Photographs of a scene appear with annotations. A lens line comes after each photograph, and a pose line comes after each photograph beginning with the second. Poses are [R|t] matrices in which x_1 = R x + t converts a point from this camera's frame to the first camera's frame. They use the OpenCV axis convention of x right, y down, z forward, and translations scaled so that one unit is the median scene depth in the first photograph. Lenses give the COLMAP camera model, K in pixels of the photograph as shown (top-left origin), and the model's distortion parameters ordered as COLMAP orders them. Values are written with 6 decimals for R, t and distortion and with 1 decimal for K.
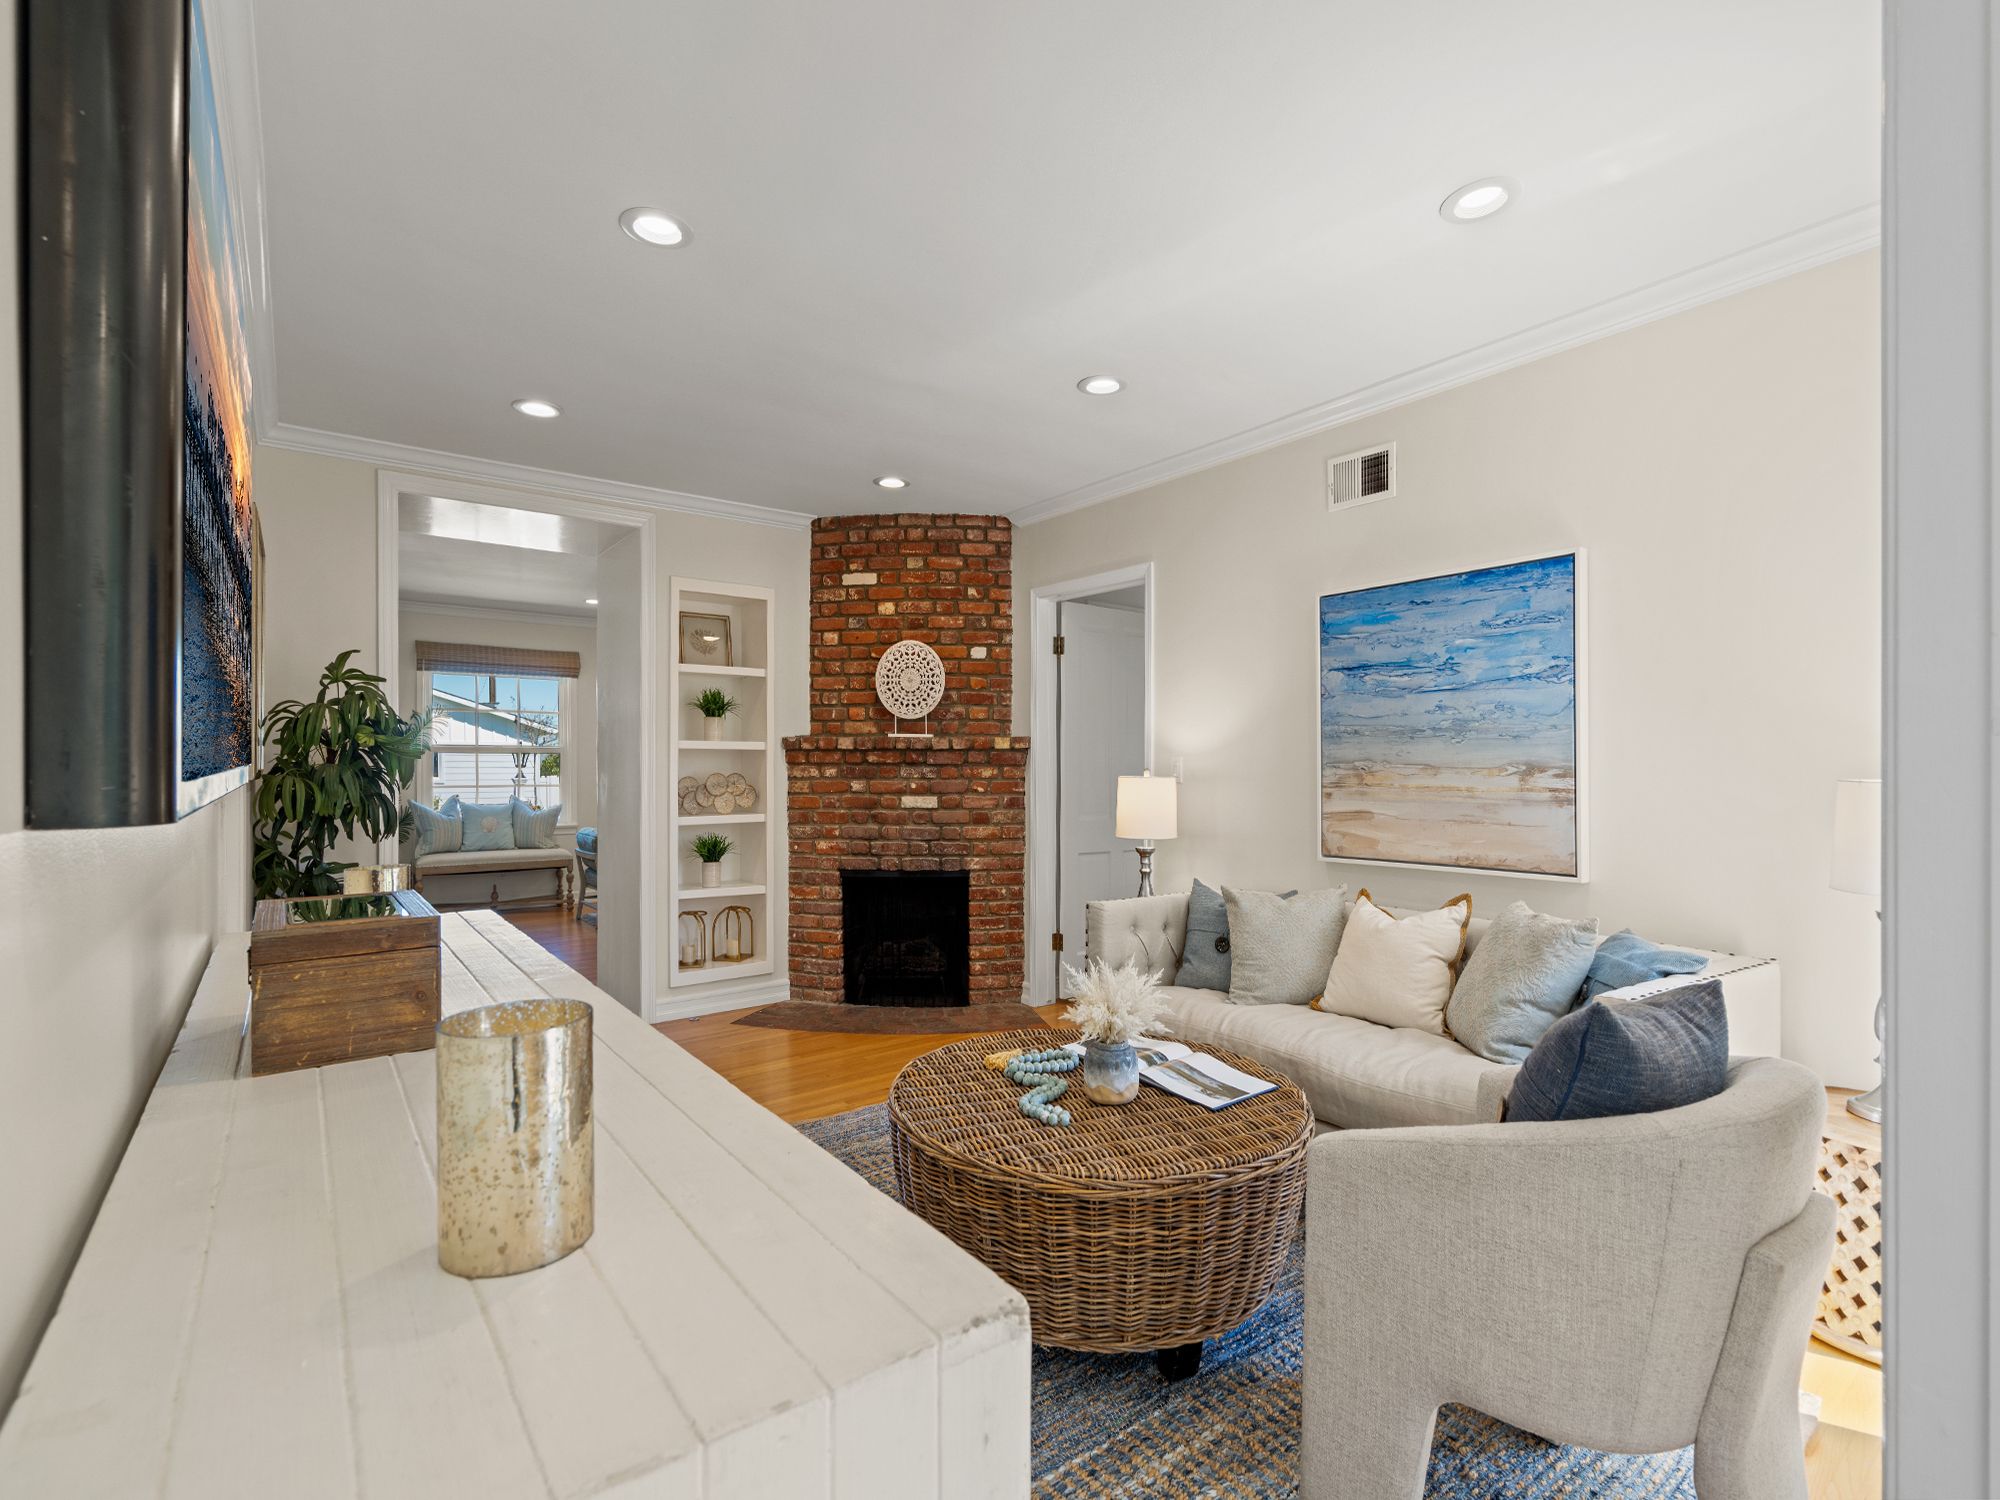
lens RADIAL K [[916.1, 0, 1000.4], [0, 916.1, 757.9], [0, 0, 1]] dist [0.001810, 0.000193]
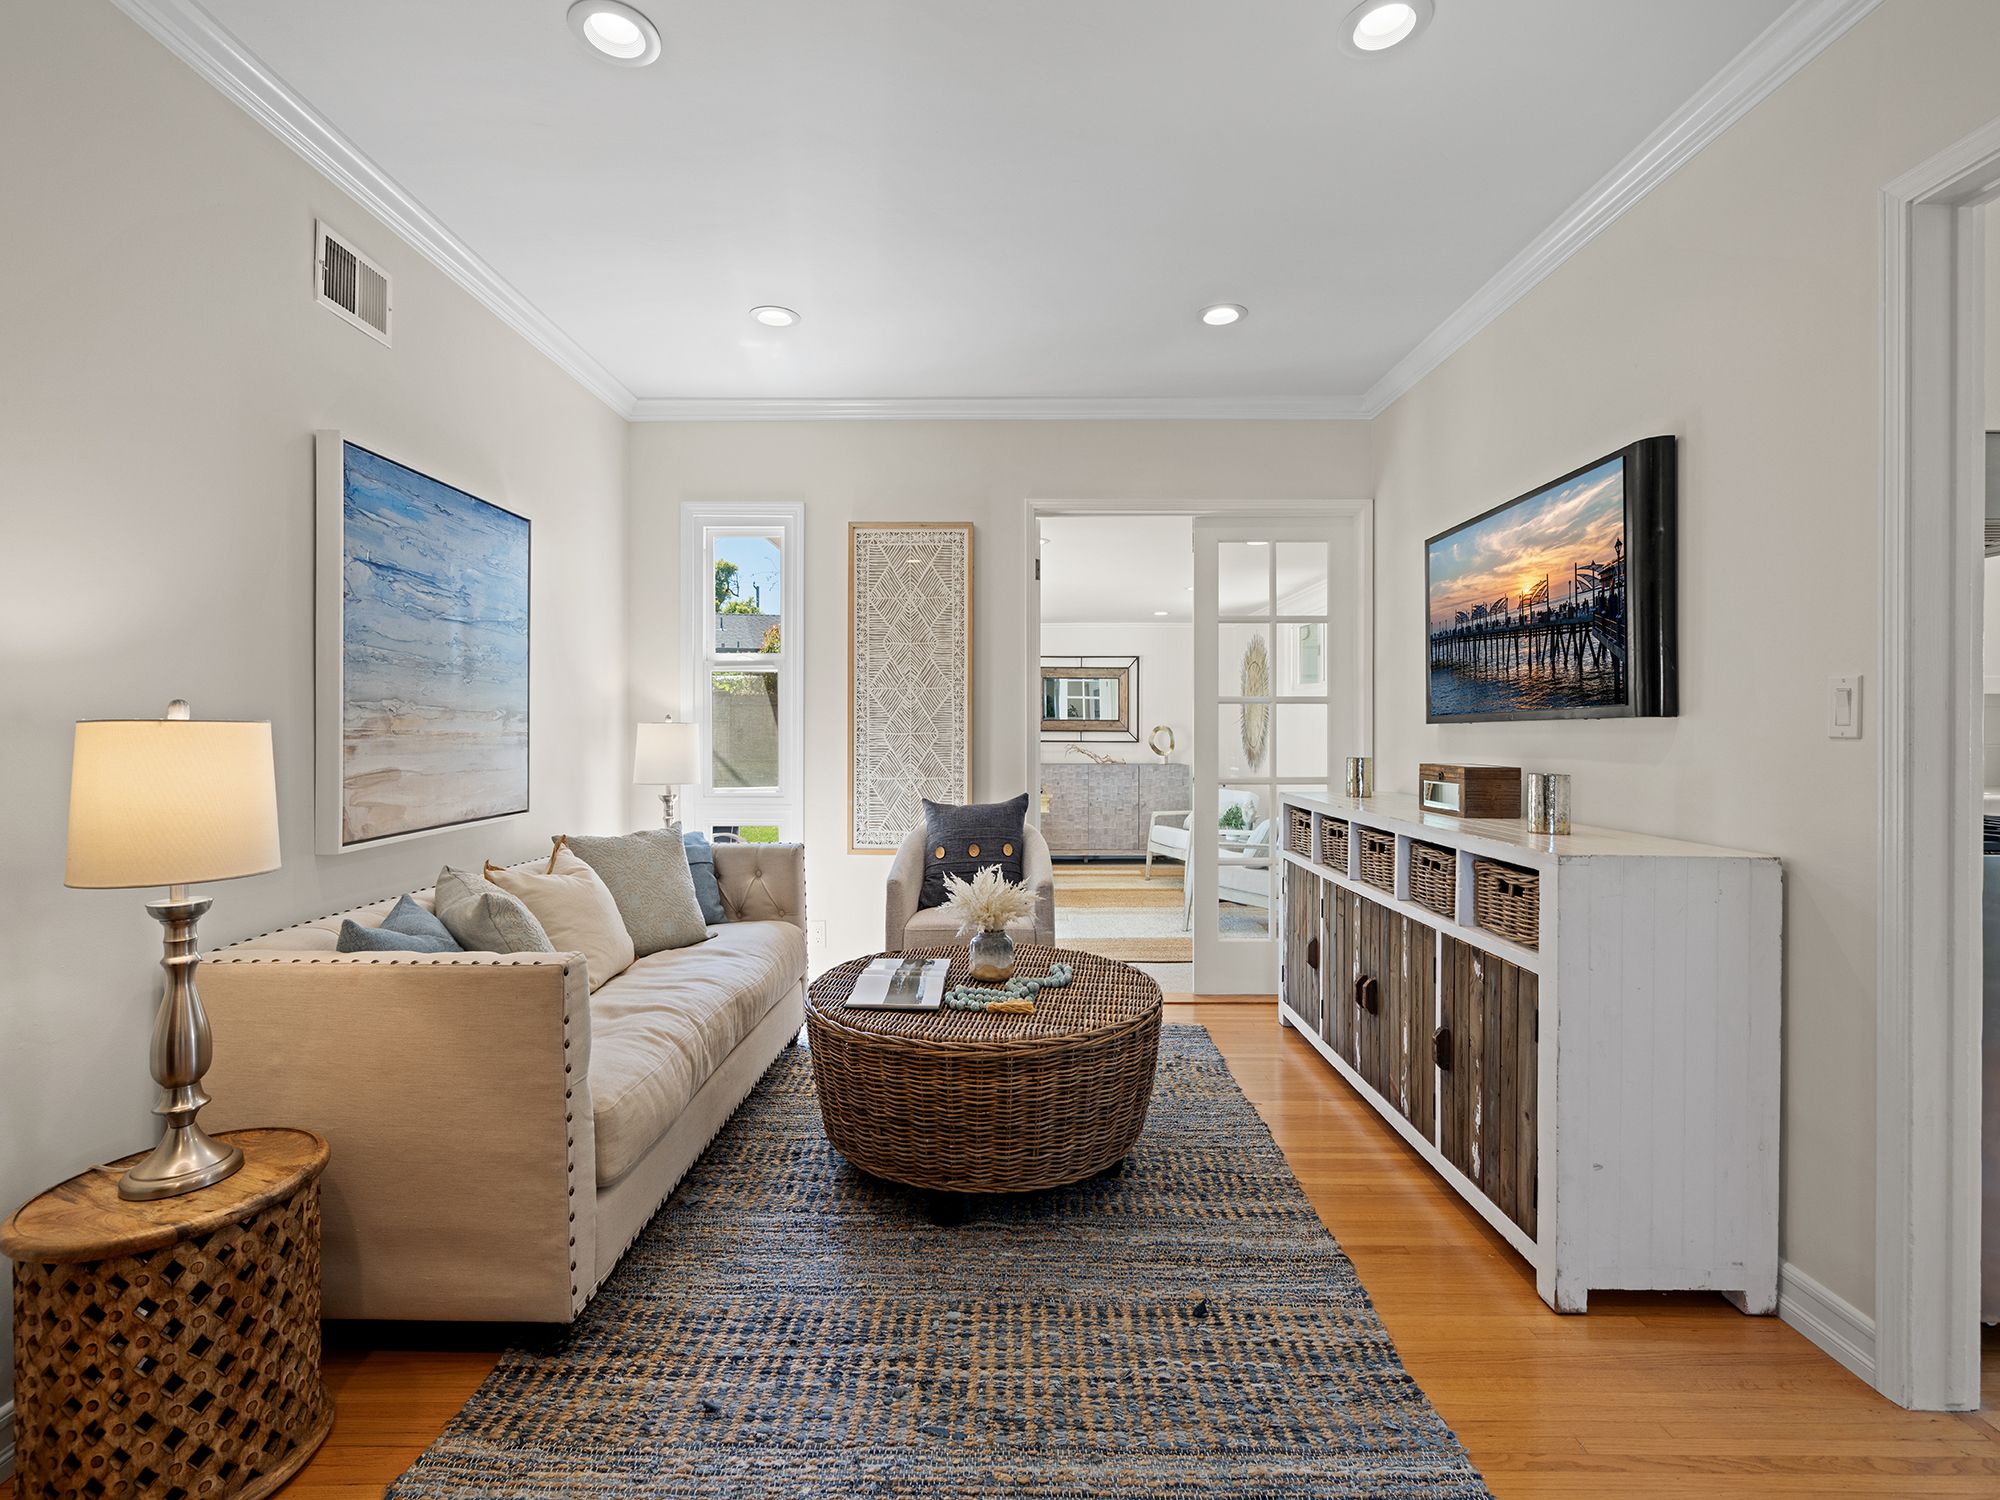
lens RADIAL K [[916.1, 0, 999.3], [0, 916.1, 741.5], [0, 0, 1]] dist [0.001810, 0.000193]
pose [[-0.799252, -0.005324, 0.600973, -0.414736], [-0.001014, 0.999971, 0.007510, 0.030272], [-0.600995, 0.005393, -0.799234, 1.282518]]
